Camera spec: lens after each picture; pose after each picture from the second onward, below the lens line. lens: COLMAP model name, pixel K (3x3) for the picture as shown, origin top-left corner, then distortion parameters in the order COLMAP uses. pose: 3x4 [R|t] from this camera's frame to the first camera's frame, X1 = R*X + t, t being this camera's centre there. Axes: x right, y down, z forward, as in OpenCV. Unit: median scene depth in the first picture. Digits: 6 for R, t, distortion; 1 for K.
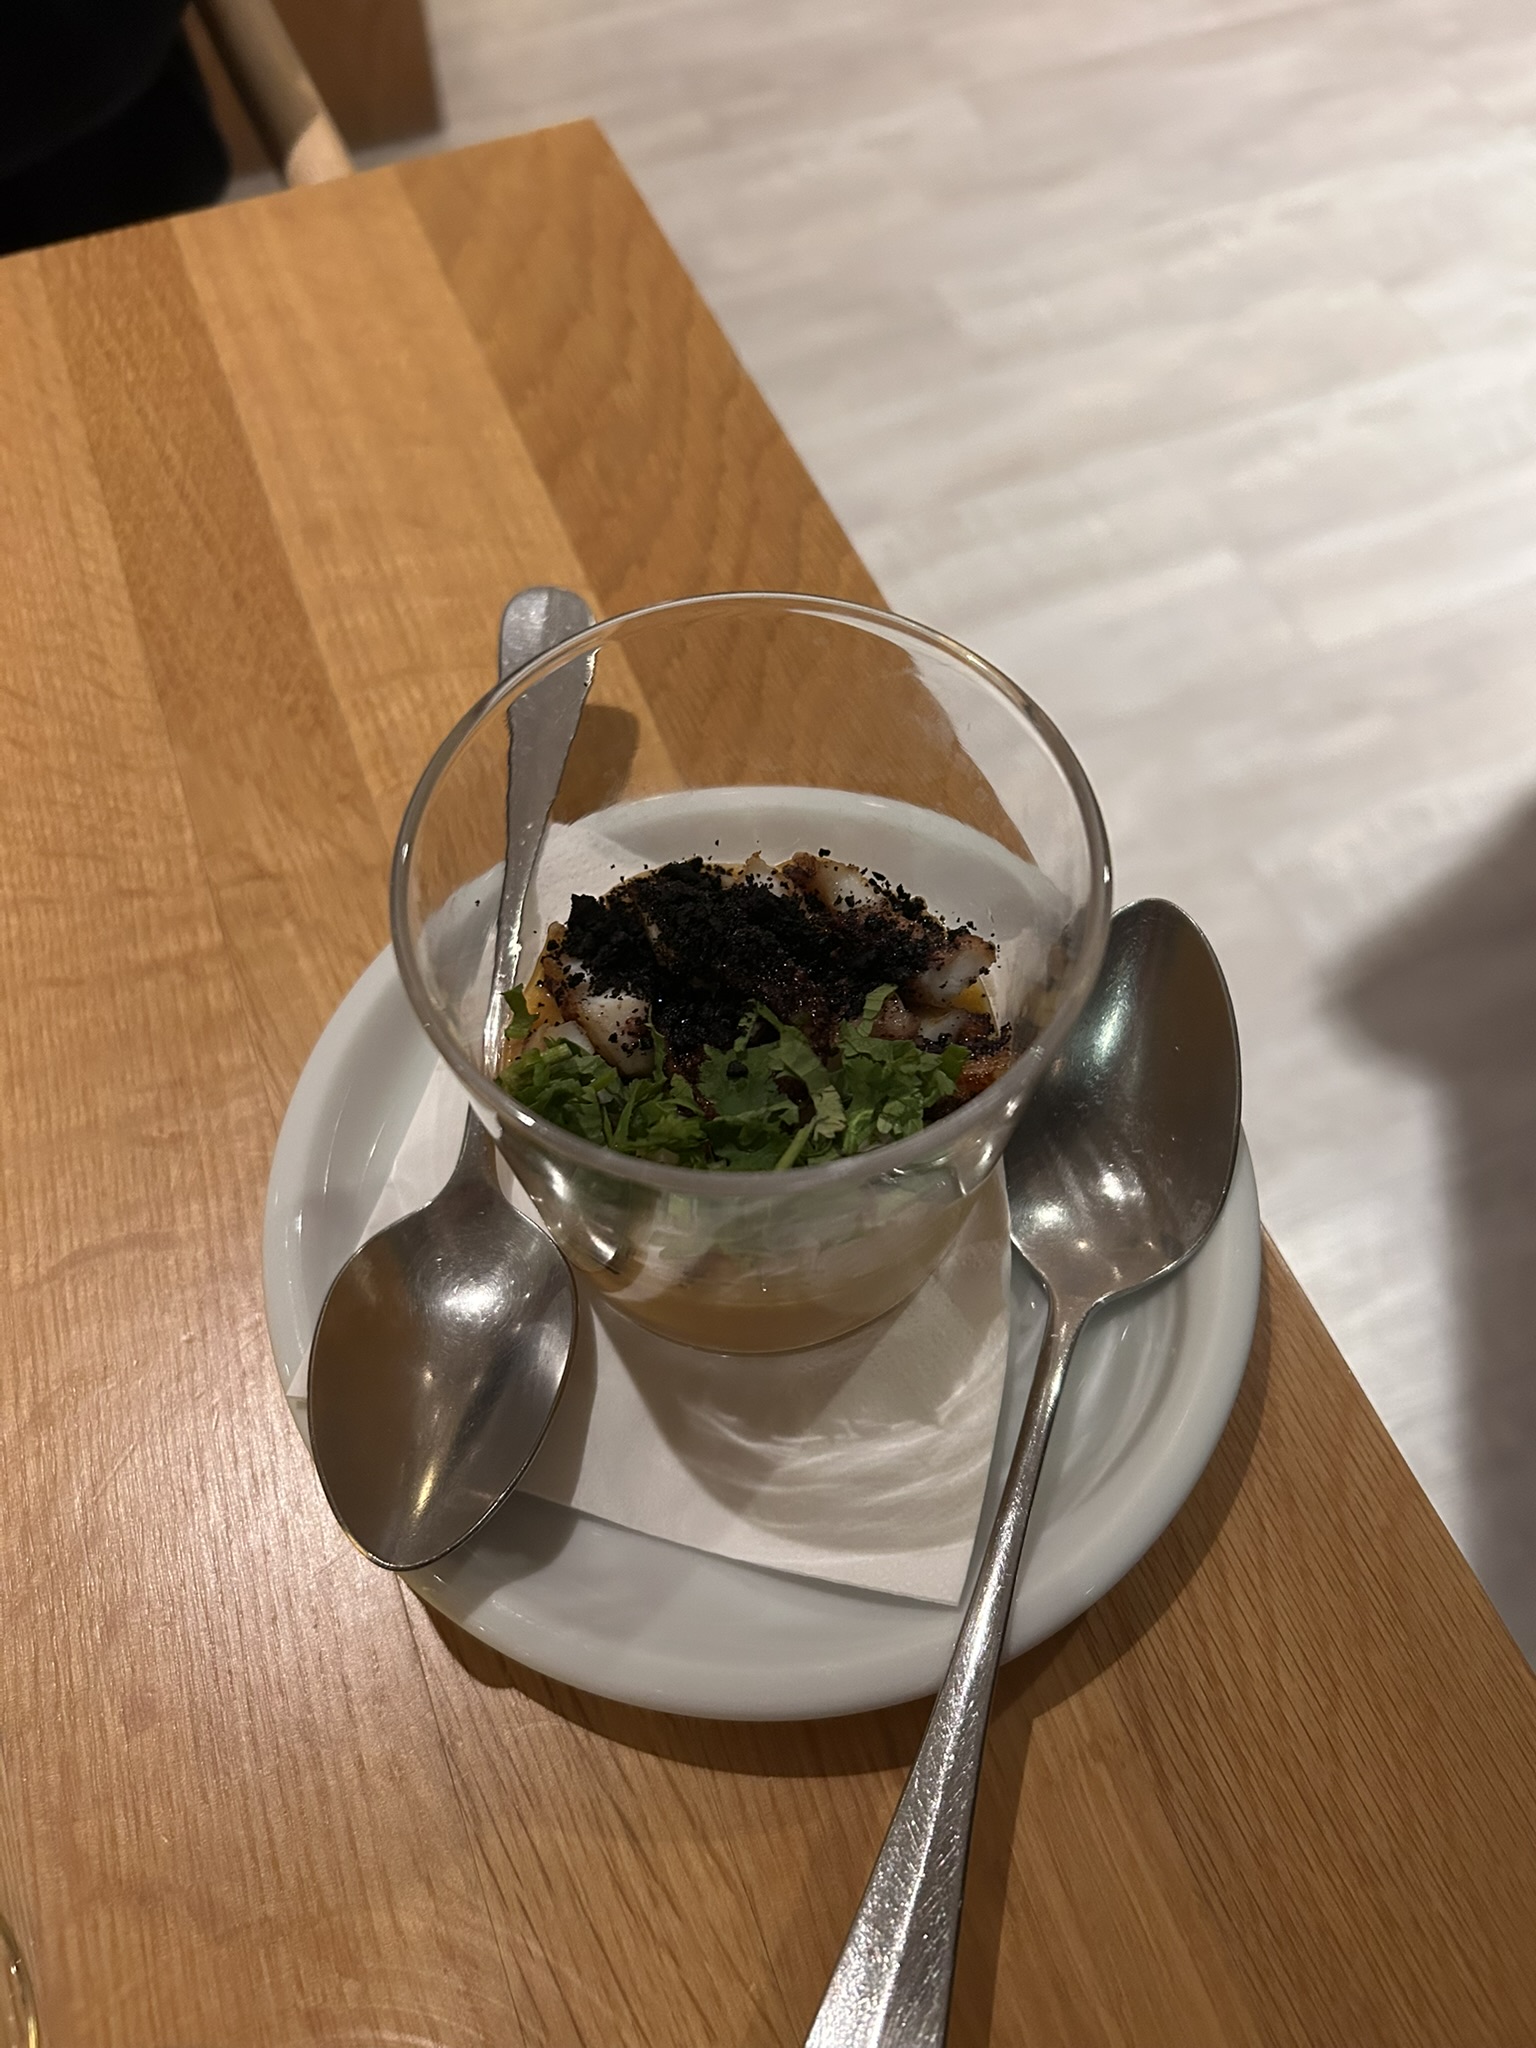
lens RADIAL K [[1554.2, 0, 761.5], [0, 1554.2, 1017.0], [0, 0, 1]] dist [-0.003500, -0.001485]
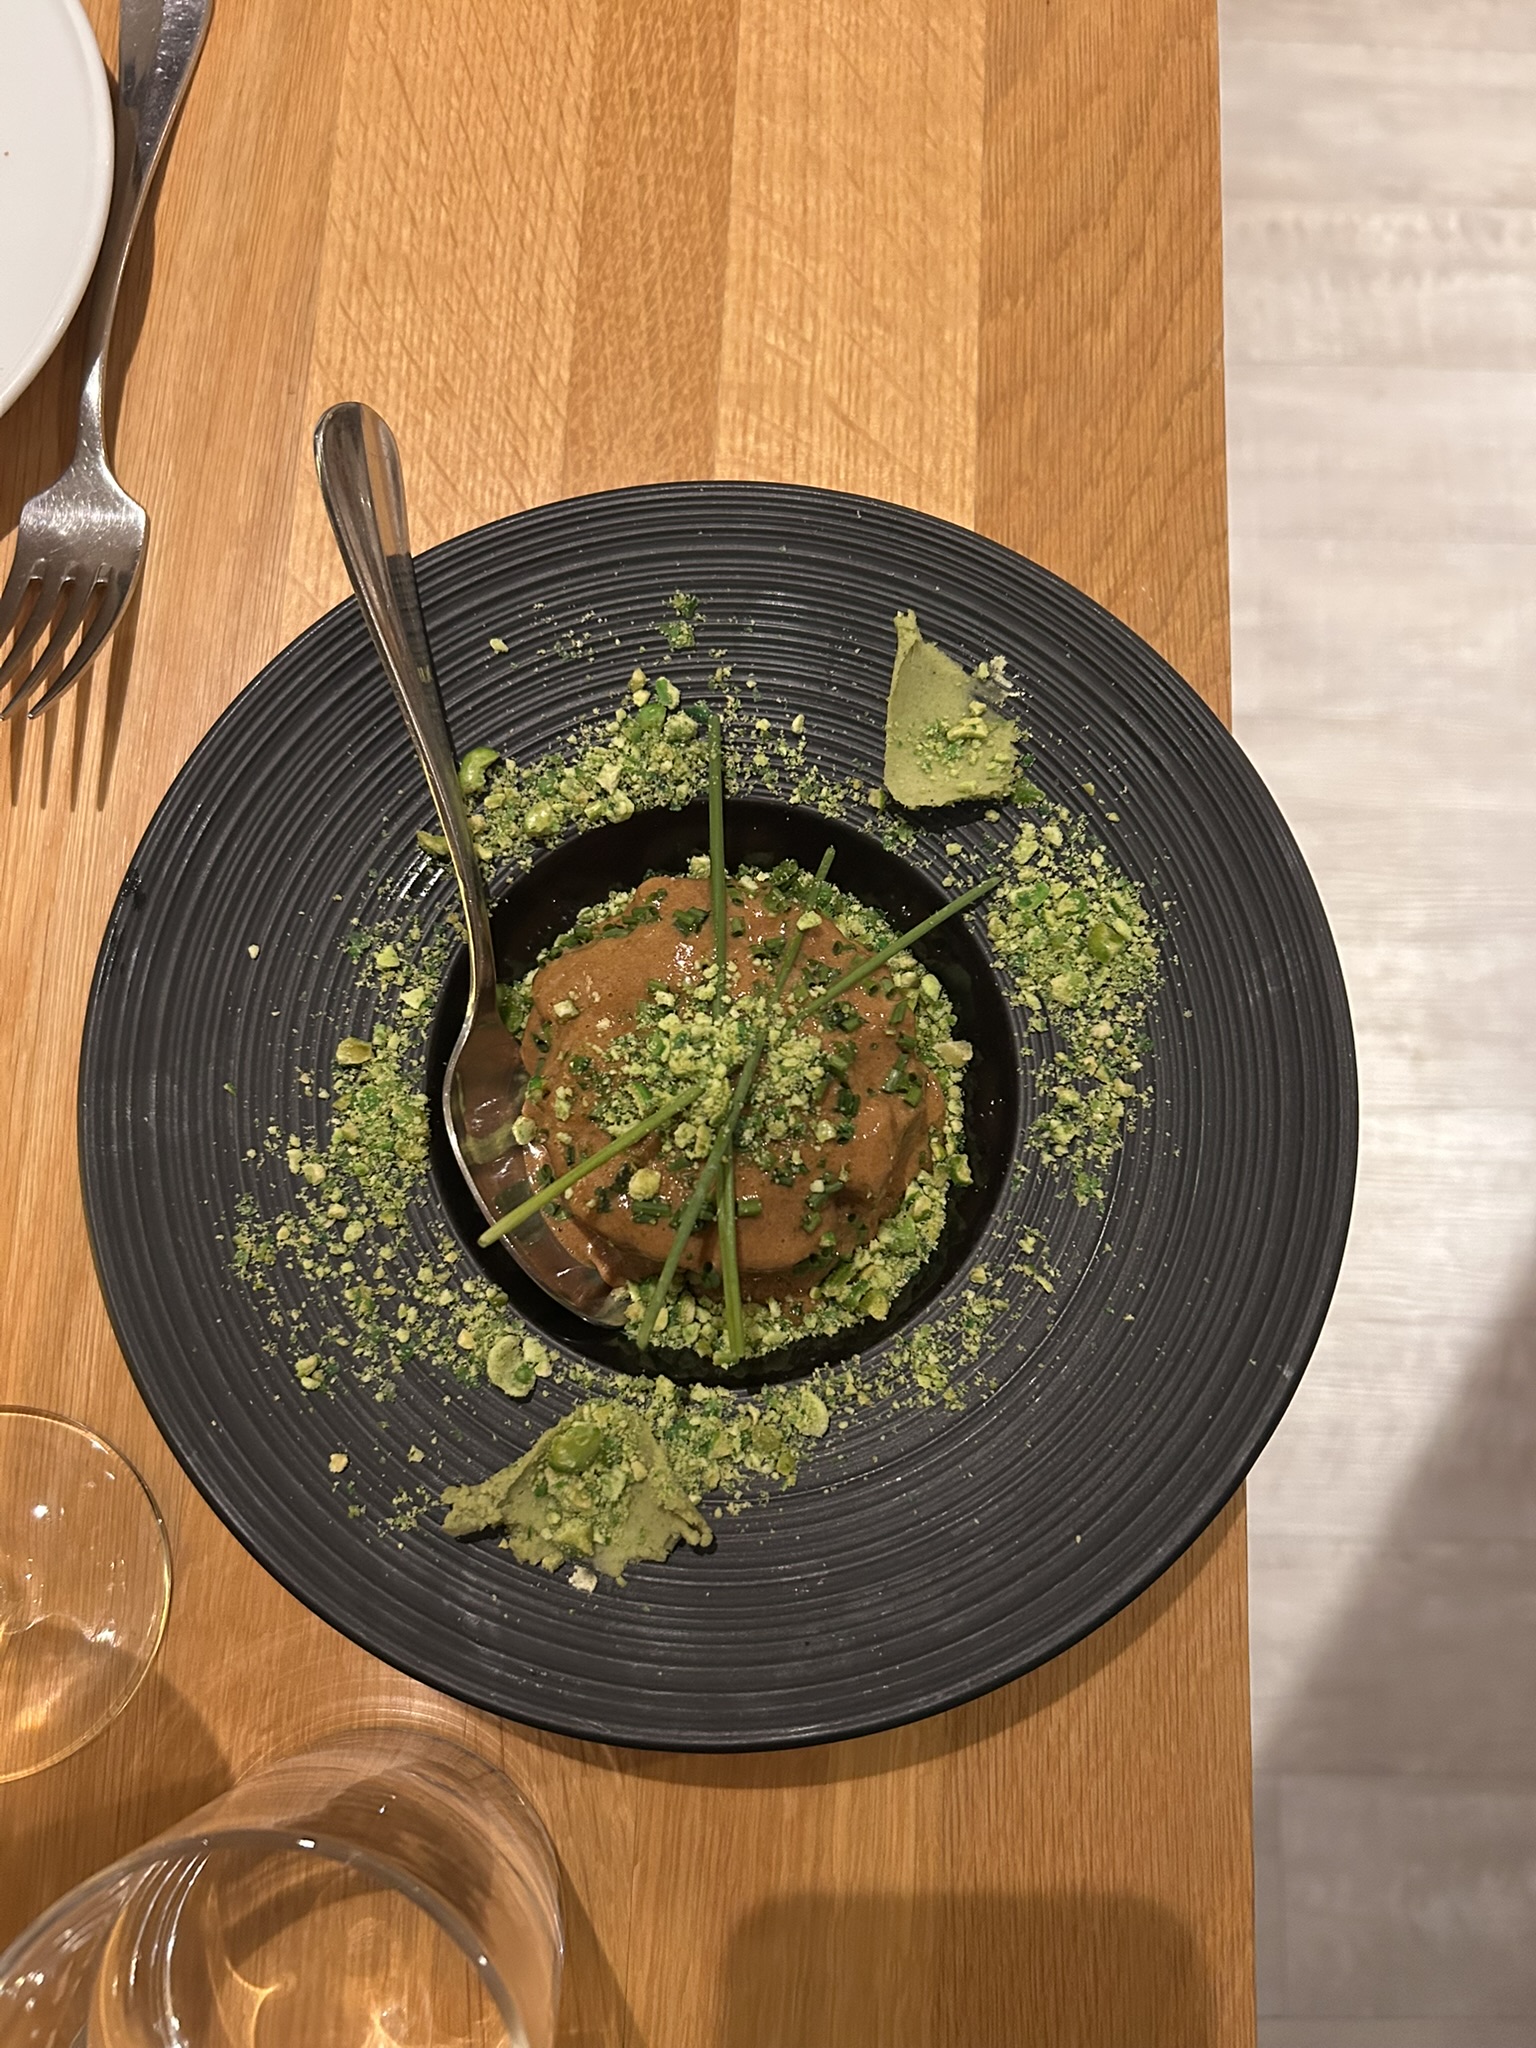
lens RADIAL K [[1554.2, 0, 773.1], [0, 1554.2, 1020.6], [0, 0, 1]] dist [-0.003500, -0.001485]
pose [[0.910703, 0.408272, -0.062715, -0.041366], [-0.368447, 0.871557, 0.323472, -0.296370], [0.186725, -0.271479, 0.944157, -0.085176]]
